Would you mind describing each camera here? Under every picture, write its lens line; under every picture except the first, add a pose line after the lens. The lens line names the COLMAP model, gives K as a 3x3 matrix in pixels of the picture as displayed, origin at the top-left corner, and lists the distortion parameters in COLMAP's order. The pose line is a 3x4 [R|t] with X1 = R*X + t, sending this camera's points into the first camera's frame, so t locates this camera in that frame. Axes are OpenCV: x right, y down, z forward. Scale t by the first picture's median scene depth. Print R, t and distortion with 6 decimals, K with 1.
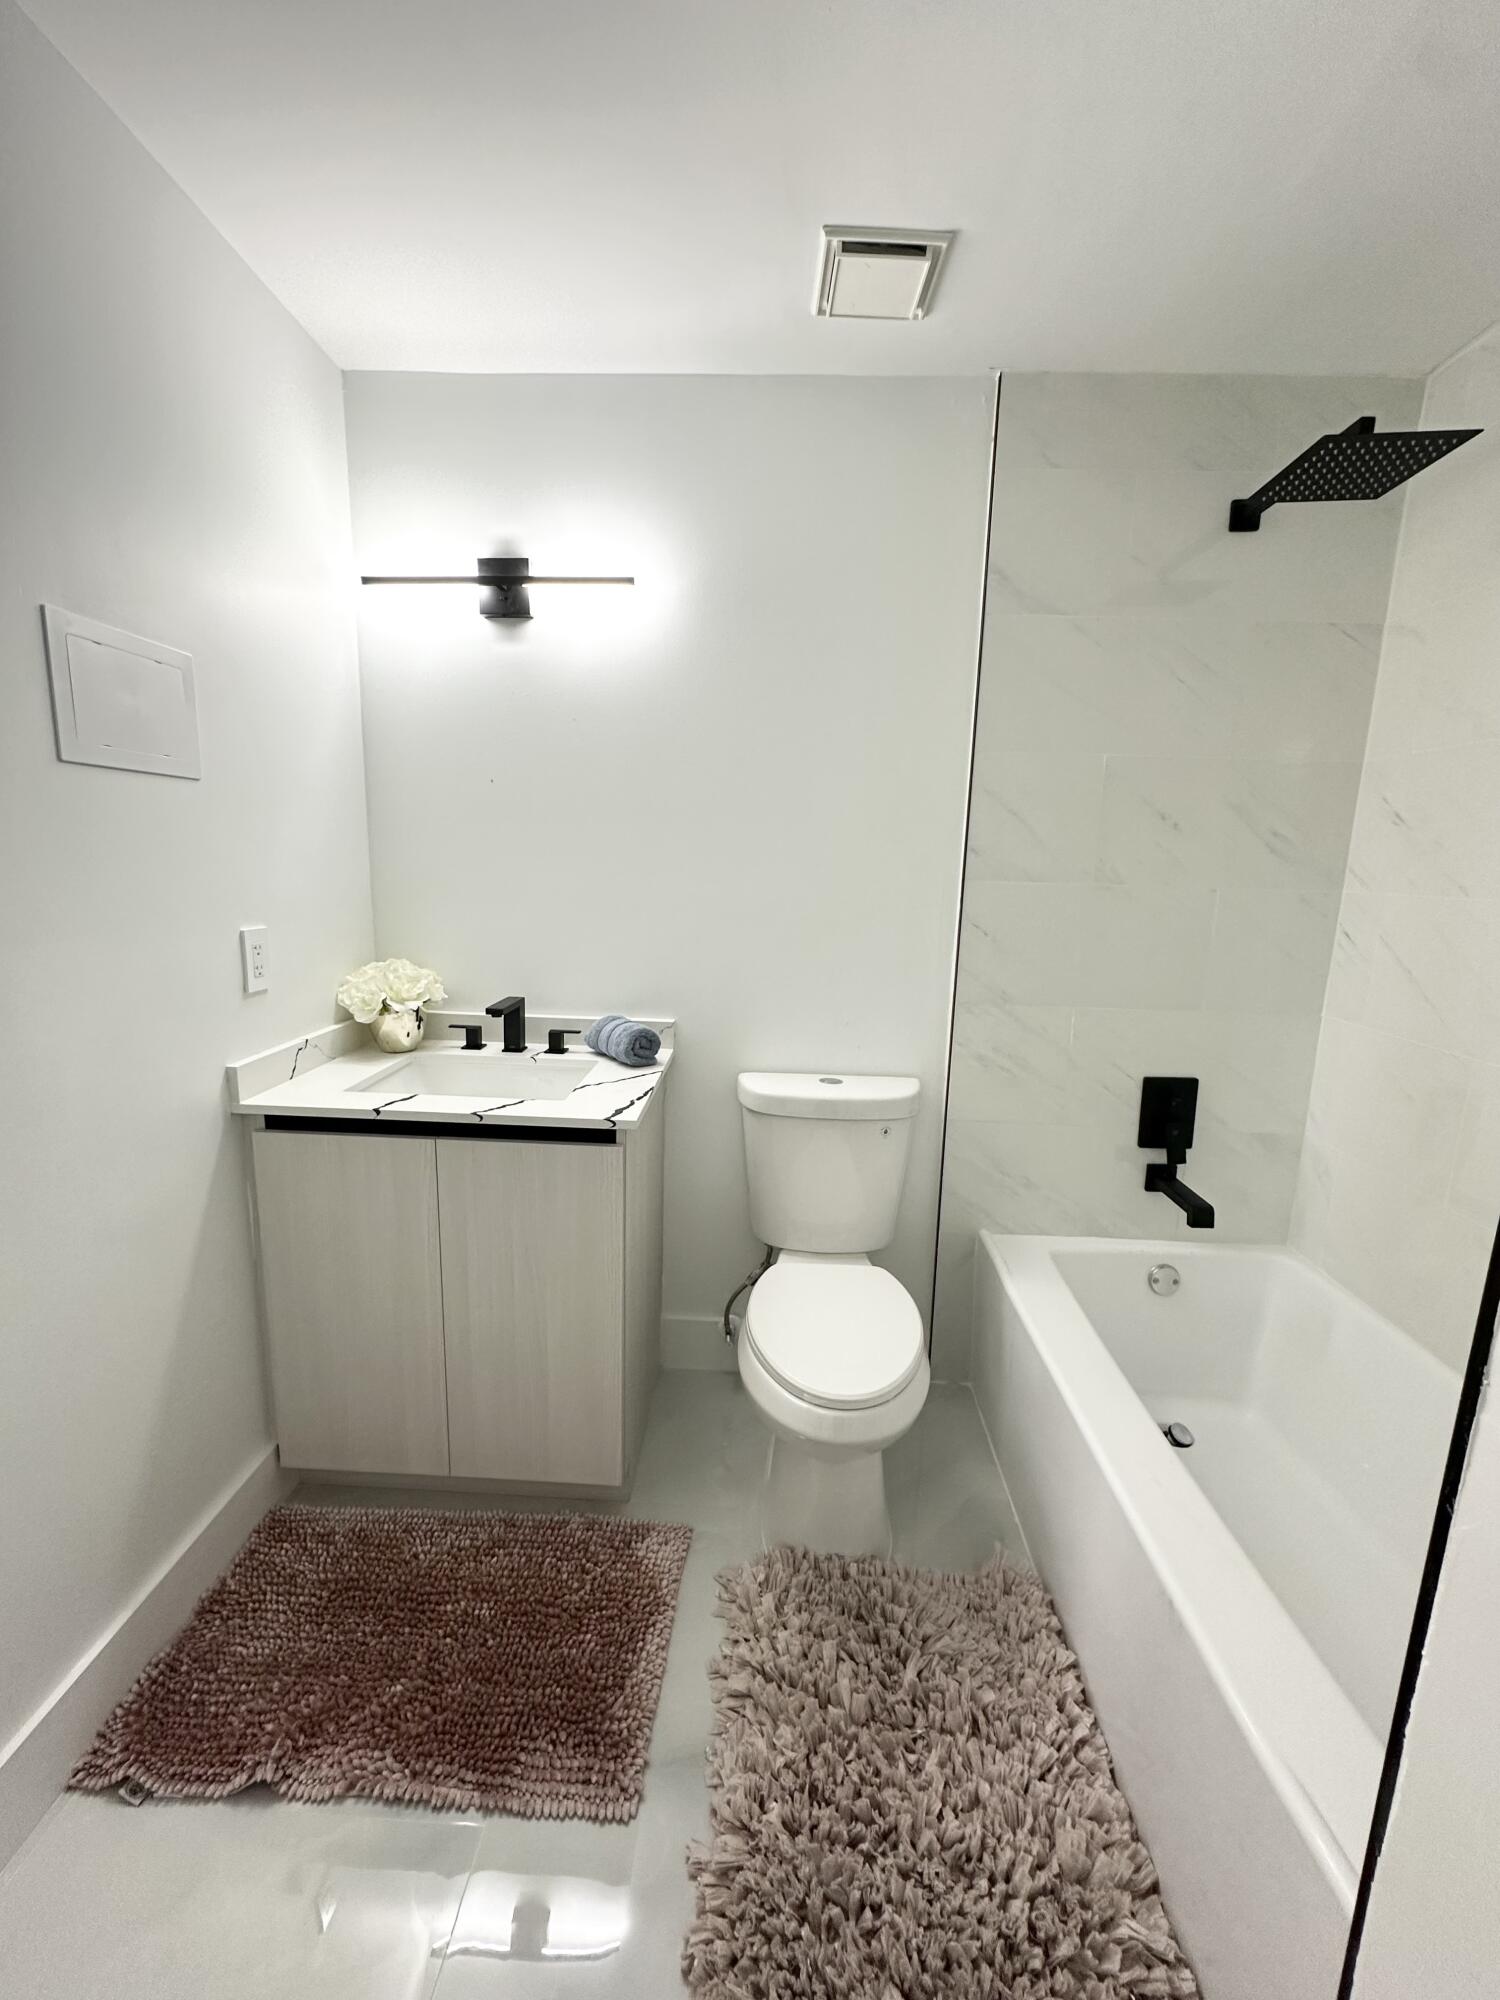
lens RADIAL K [[802.1, 0, 747.7], [0, 802.1, 998.5], [0, 0, 1]] dist [-0.002974, 0.000648]
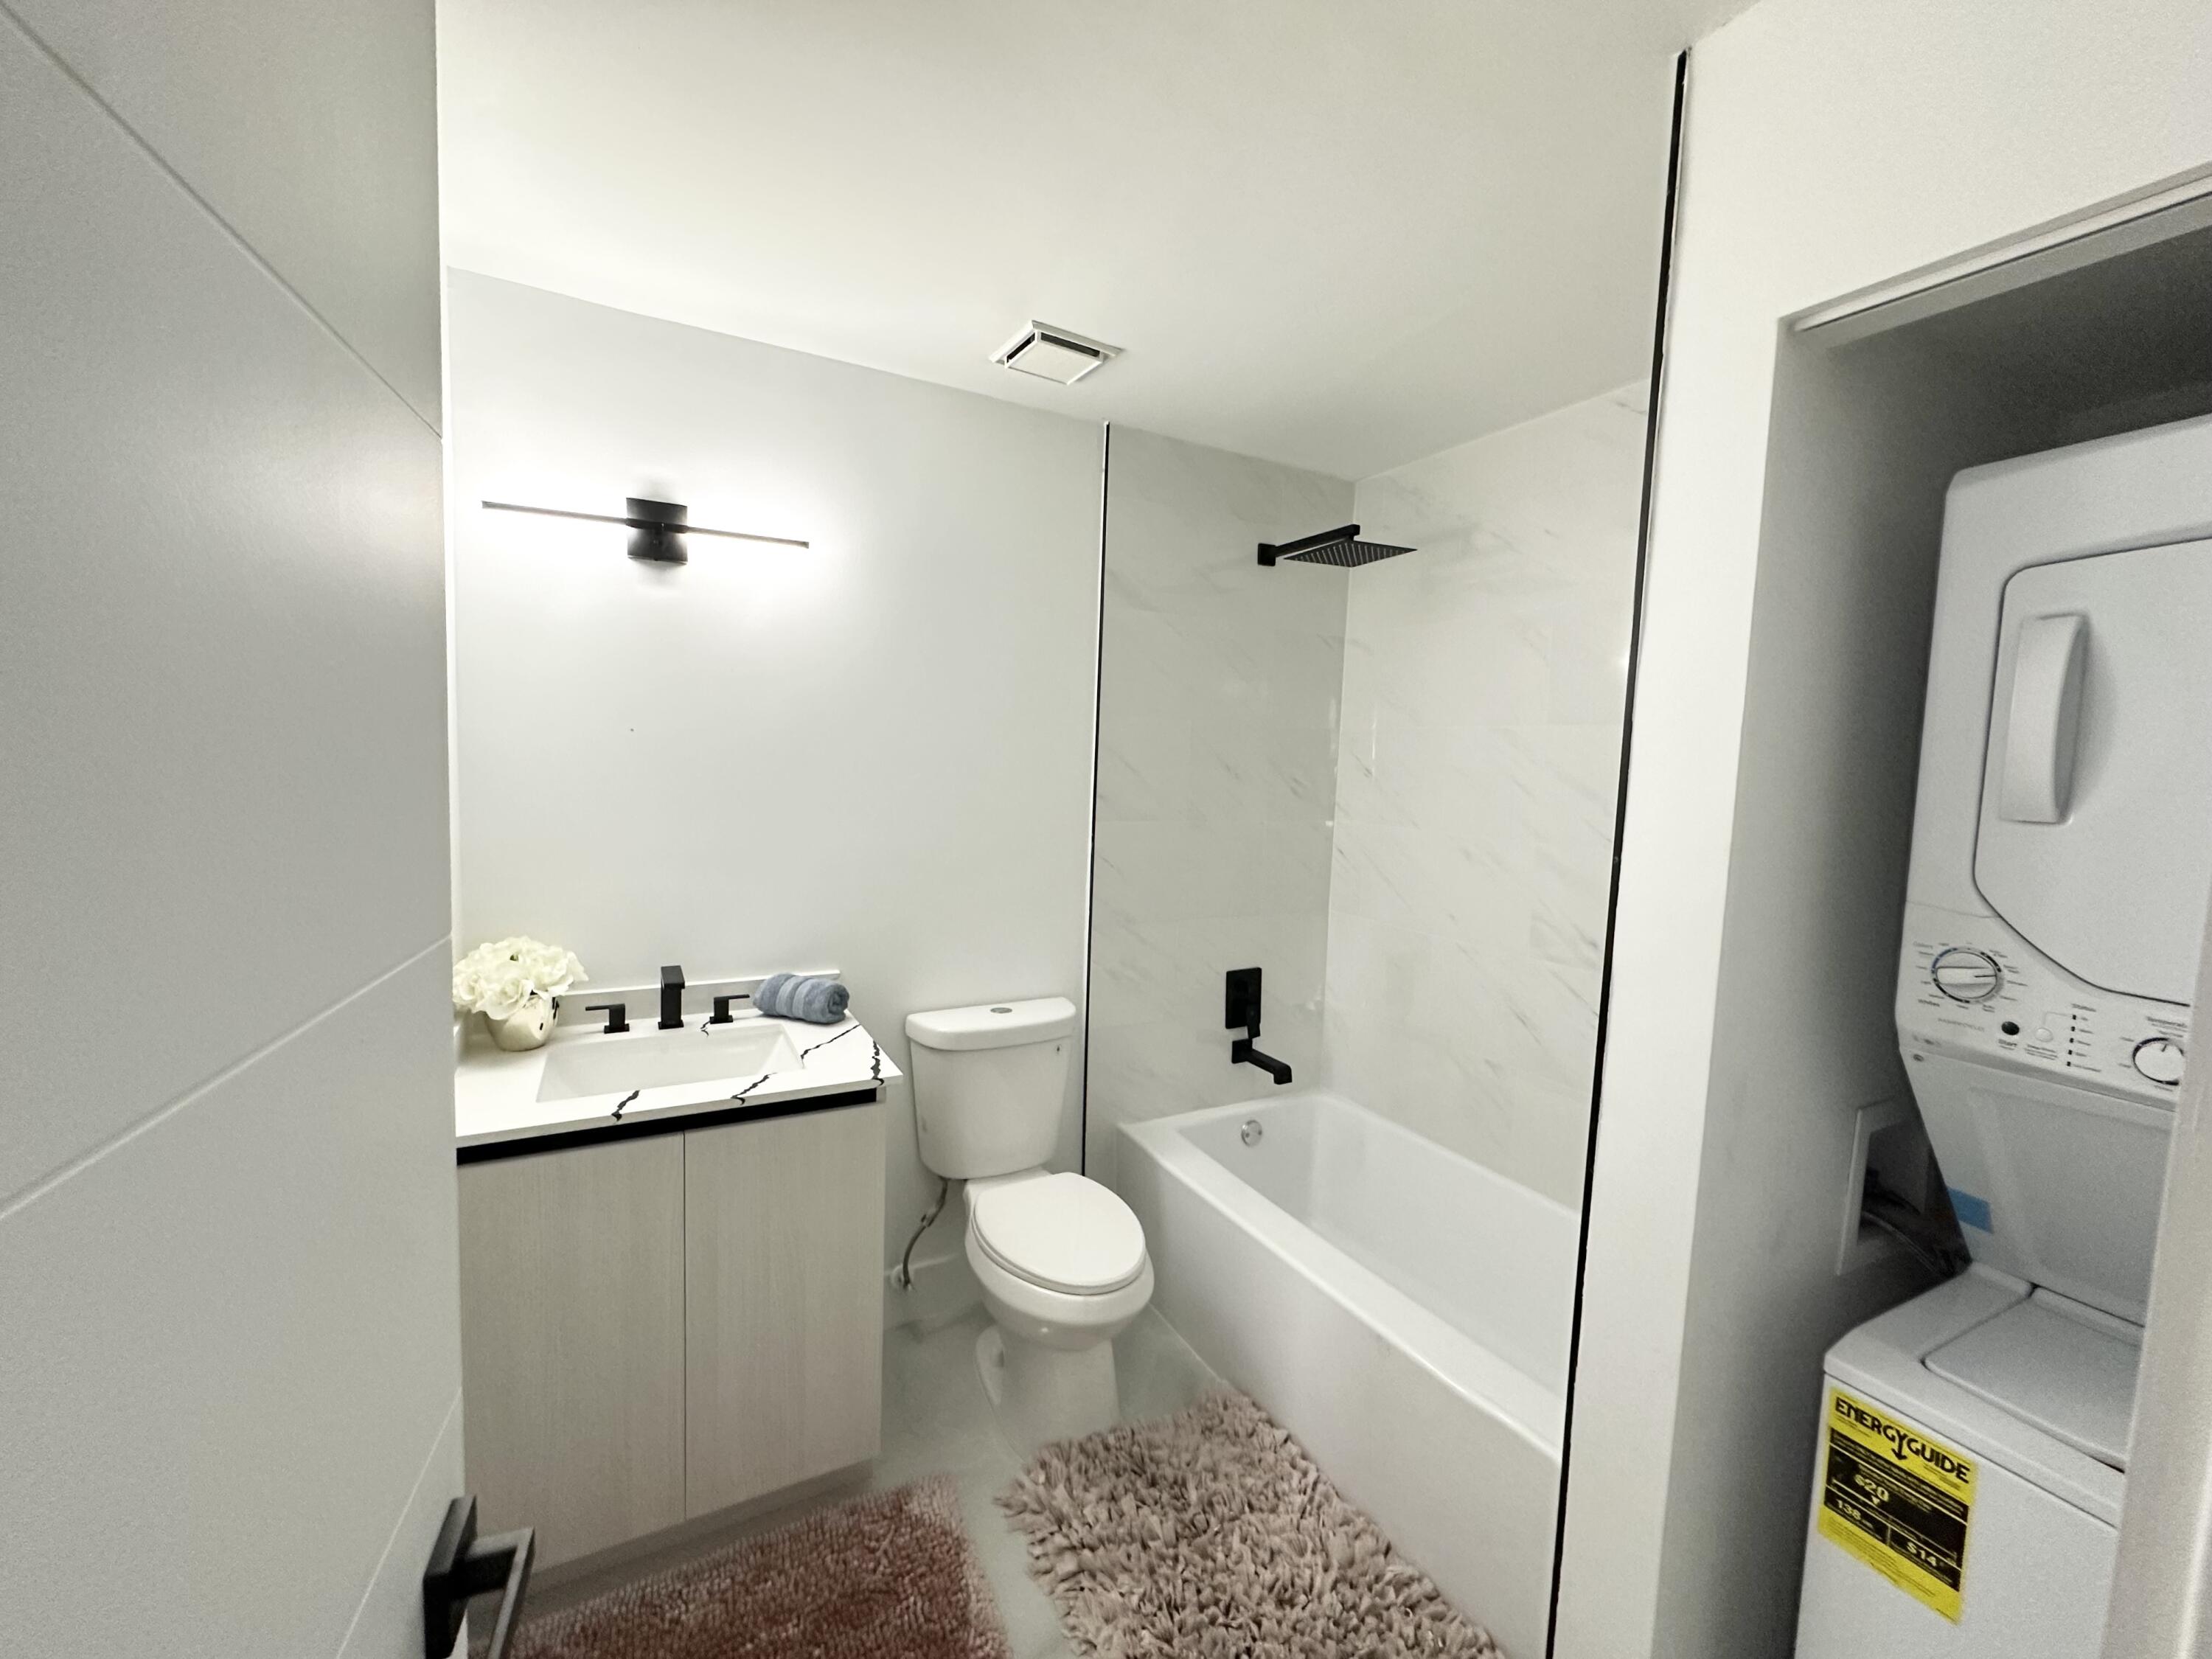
lens RADIAL K [[886.3, 0, 1108.2], [0, 886.3, 827.6], [0, 0, 1]] dist [-0.001076, 0.000652]
pose [[0.861300, -0.037857, 0.506685, -0.458361], [0.078141, 0.995226, -0.058471, -0.076033], [-0.502053, 0.089954, 0.860146, -0.151696]]
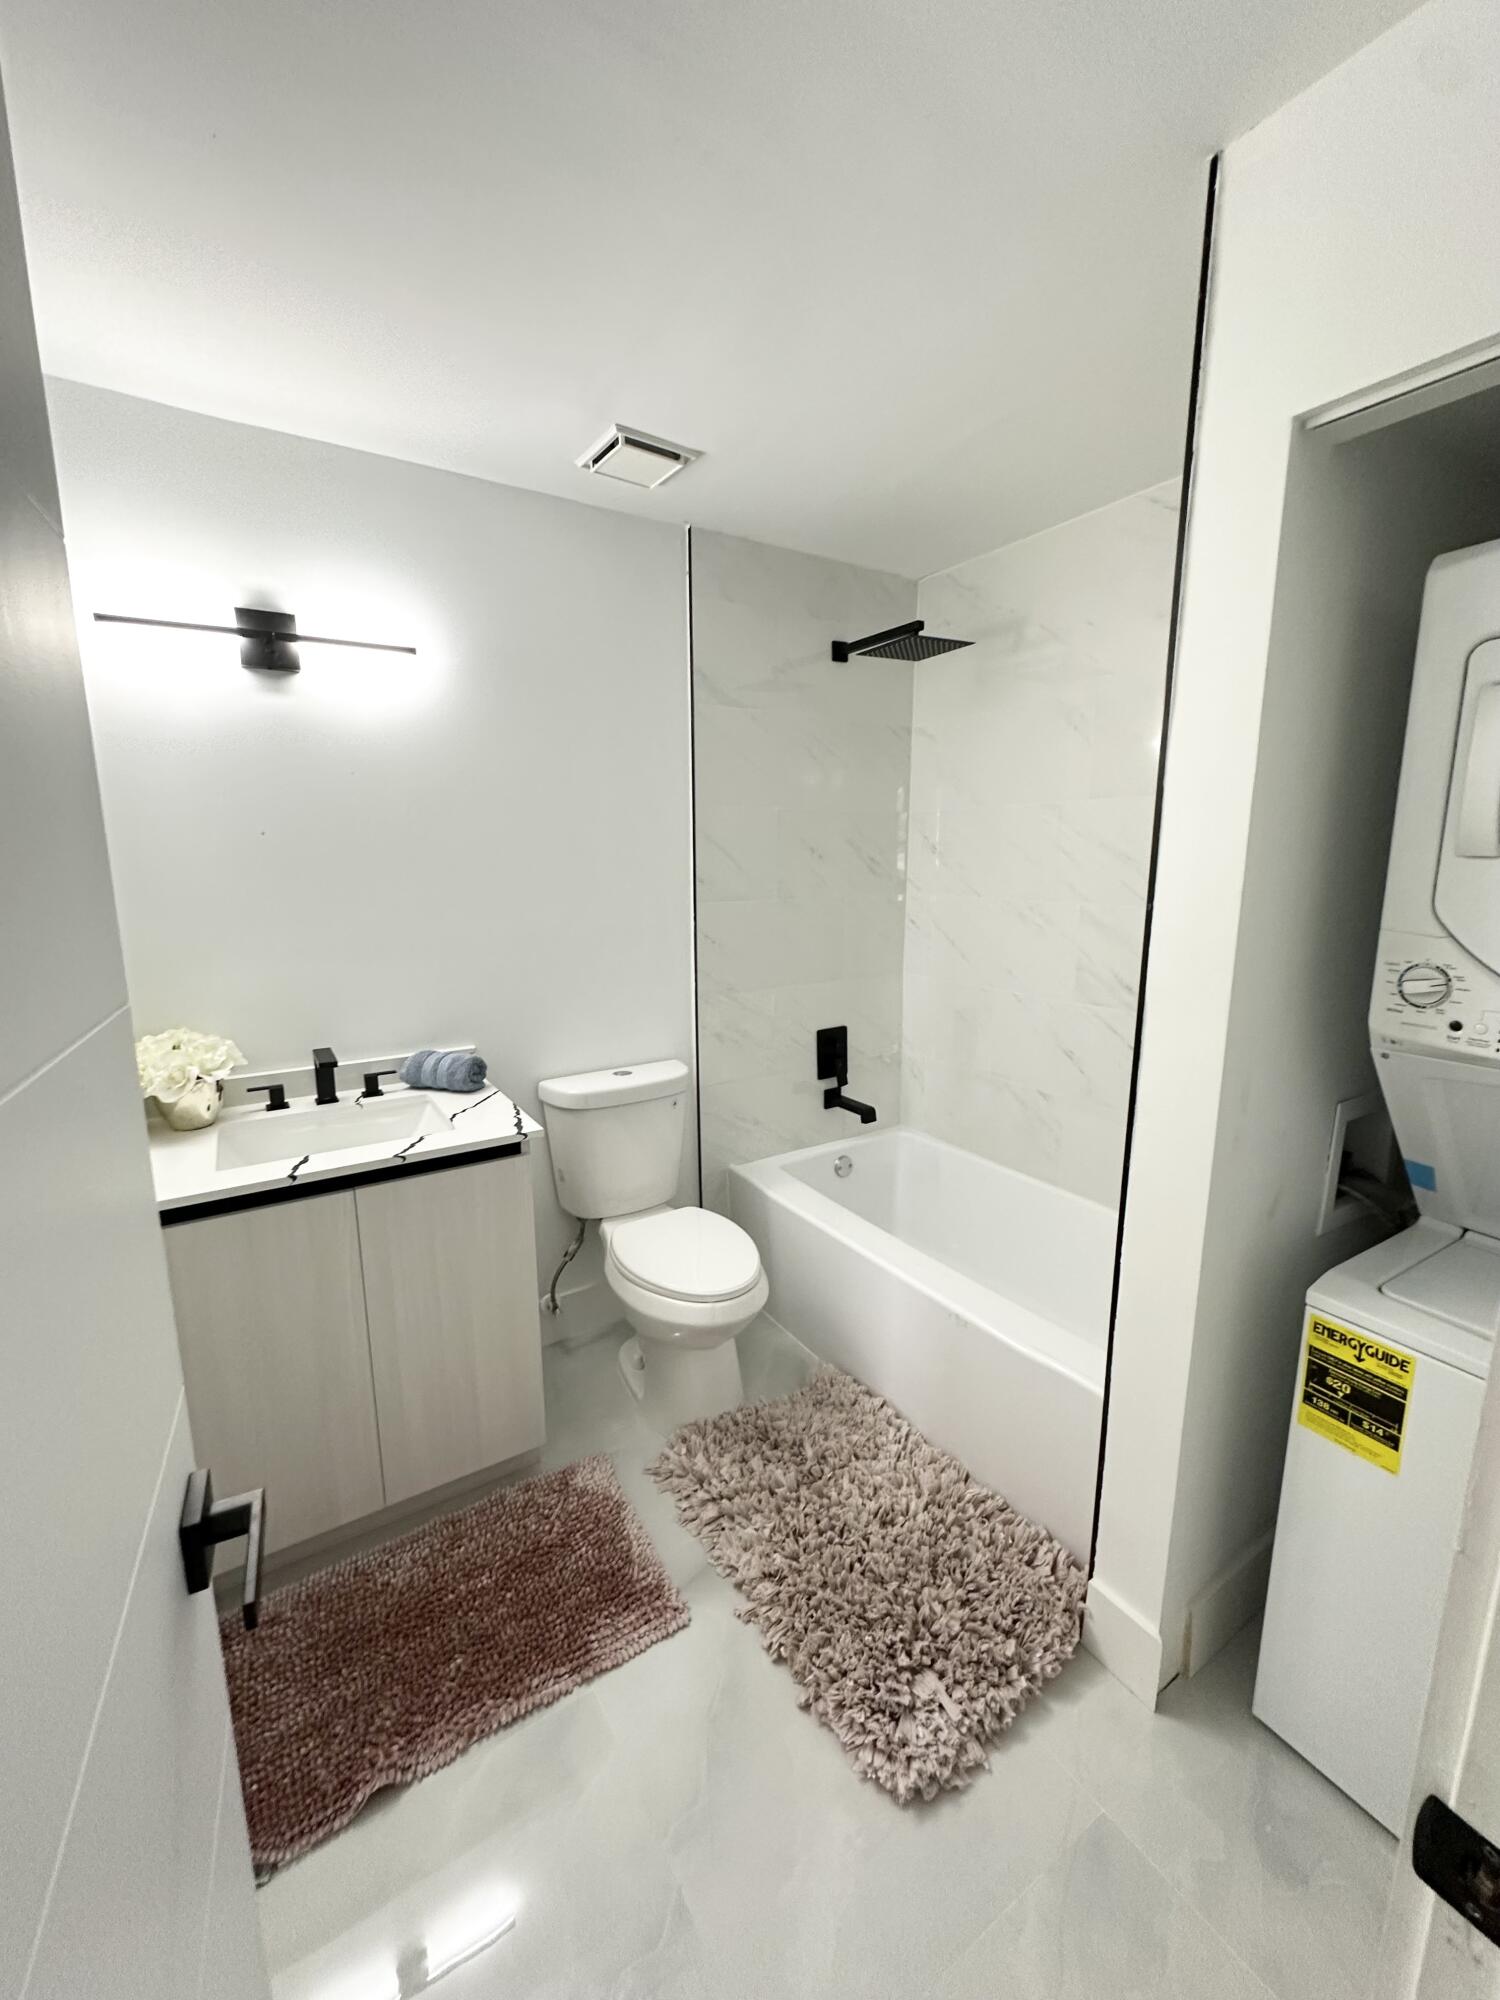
lens RADIAL K [[799.8, 0, 752.7], [0, 799.8, 997.0], [0, 0, 1]] dist [-0.002340, 0.000155]
pose [[0.822233, -0.131725, 0.553697, -0.490958], [0.125972, 0.990840, 0.048654, -0.058422], [-0.555034, 0.029746, 0.831295, -0.161982]]
